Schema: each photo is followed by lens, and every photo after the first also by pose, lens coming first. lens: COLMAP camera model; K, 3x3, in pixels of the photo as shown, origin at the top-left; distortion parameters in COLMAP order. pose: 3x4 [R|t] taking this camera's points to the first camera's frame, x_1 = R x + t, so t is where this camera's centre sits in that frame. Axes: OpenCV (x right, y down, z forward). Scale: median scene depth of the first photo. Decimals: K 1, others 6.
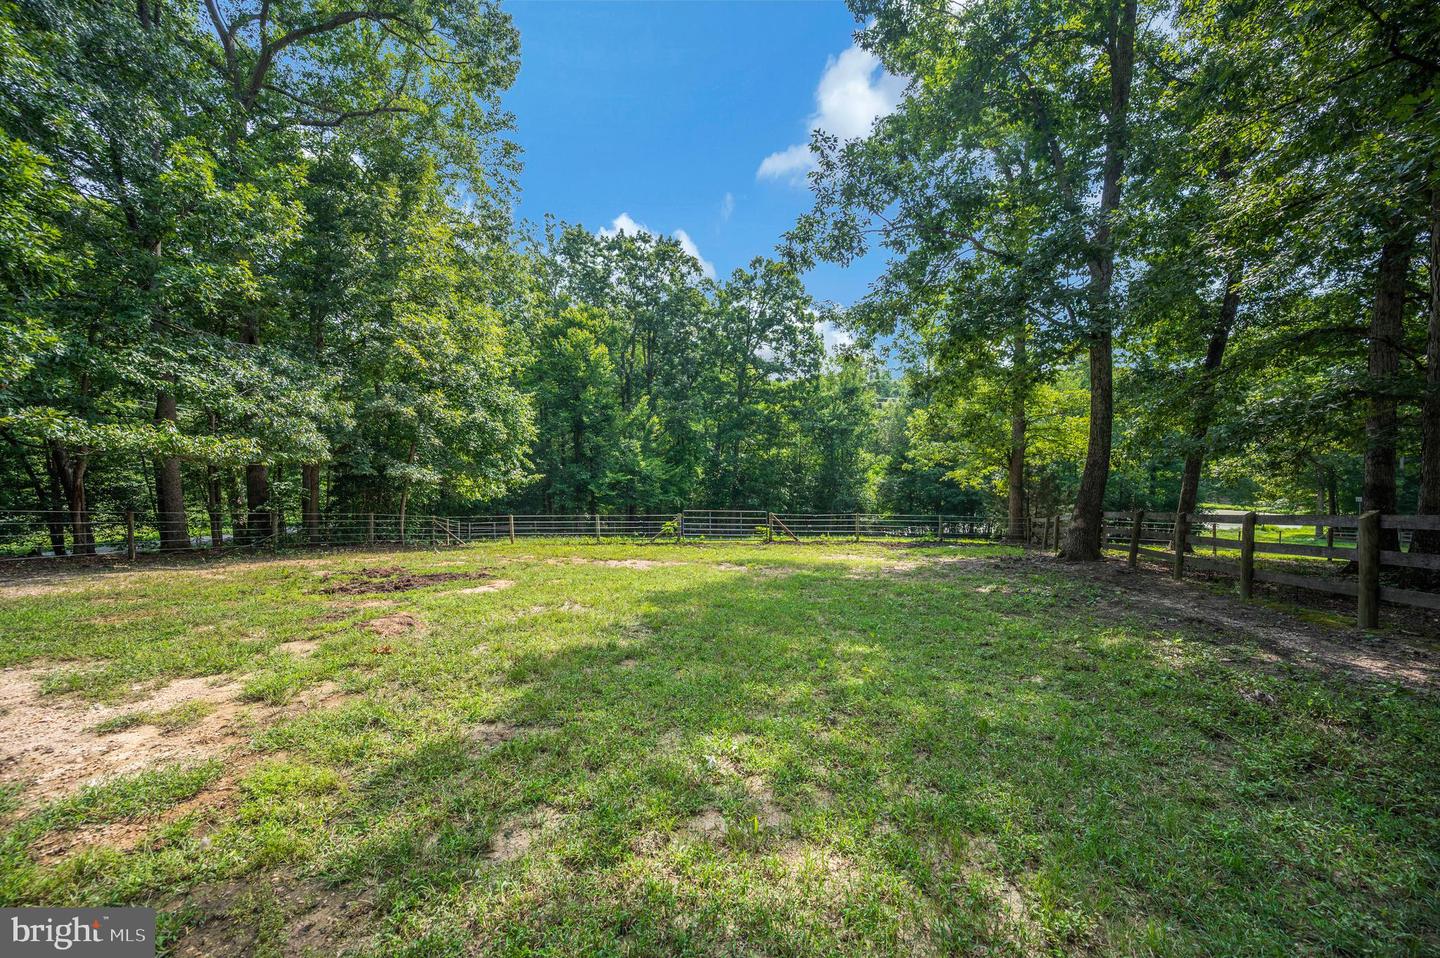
lens RADIAL K [[592.3, 0, 718.1], [0, 592.3, 476.0], [0, 0, 1]] dist [0.000792, 0.000004]
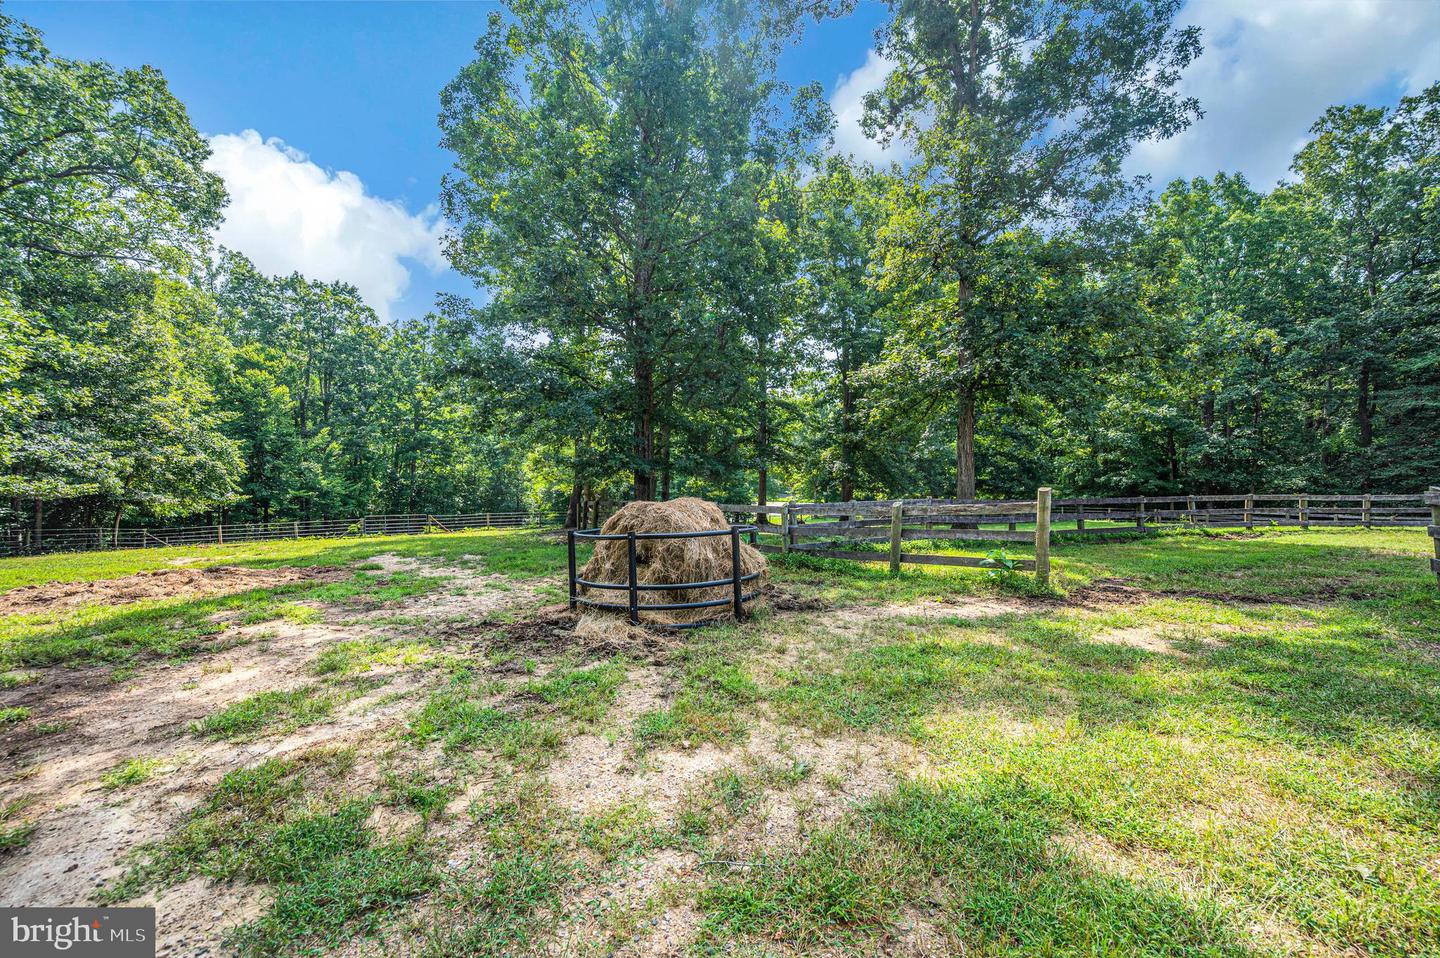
lens RADIAL K [[592.3, 0, 732.5], [0, 592.3, 474.6], [0, 0, 1]] dist [0.000792, 0.000004]
pose [[0.874952, -0.008576, 0.484134, 0.020299], [0.013721, 0.999881, -0.007085, -0.015489], [-0.484016, 0.012842, 0.874965, -0.480623]]
